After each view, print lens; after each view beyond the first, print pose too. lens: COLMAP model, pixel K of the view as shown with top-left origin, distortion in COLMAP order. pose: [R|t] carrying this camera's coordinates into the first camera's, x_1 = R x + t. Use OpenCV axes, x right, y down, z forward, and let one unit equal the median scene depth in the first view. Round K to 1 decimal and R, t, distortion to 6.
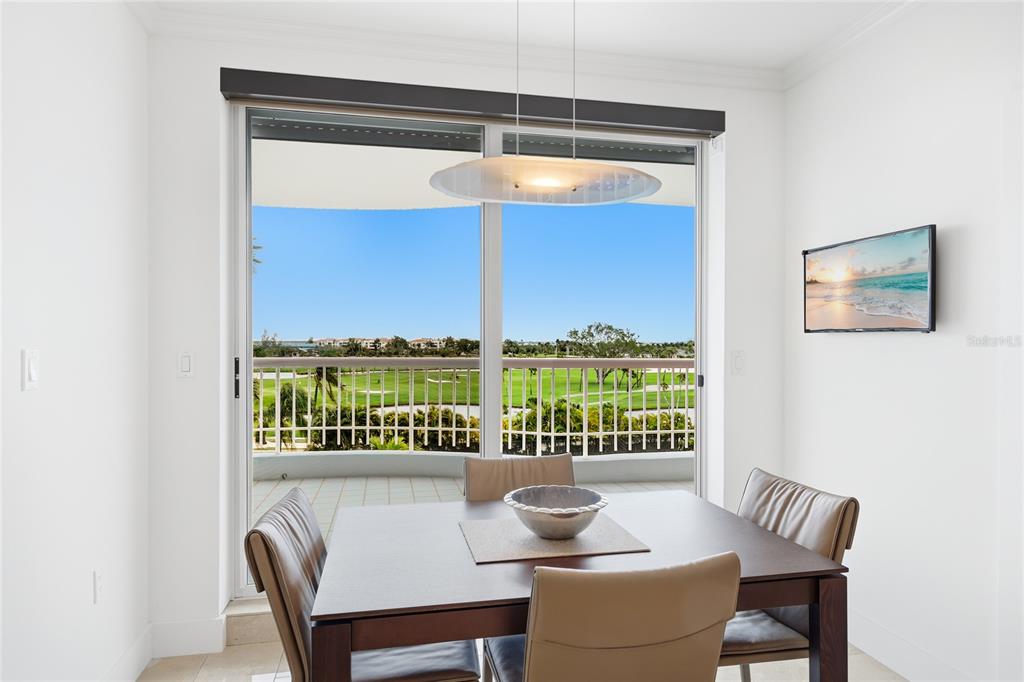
lens RADIAL K [[606.8, 0, 508.9], [0, 606.8, 343.4], [0, 0, 1]] dist [0.009464, 0.000387]
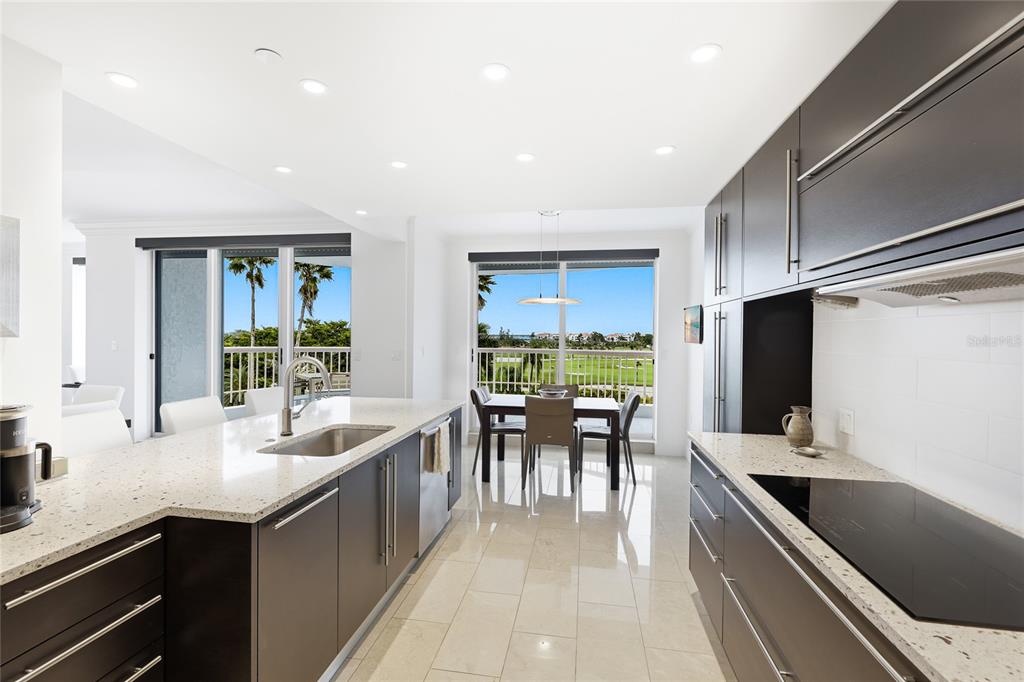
lens RADIAL K [[466.8, 0, 510.0], [0, 466.8, 340.1], [0, 0, 1]] dist [0.000817, -0.000023]
pose [[0.935187, 0.009359, -0.354030, 0.470601], [-0.007433, 0.999949, 0.006799, -0.030538], [0.354076, -0.003727, 0.935209, -0.947239]]
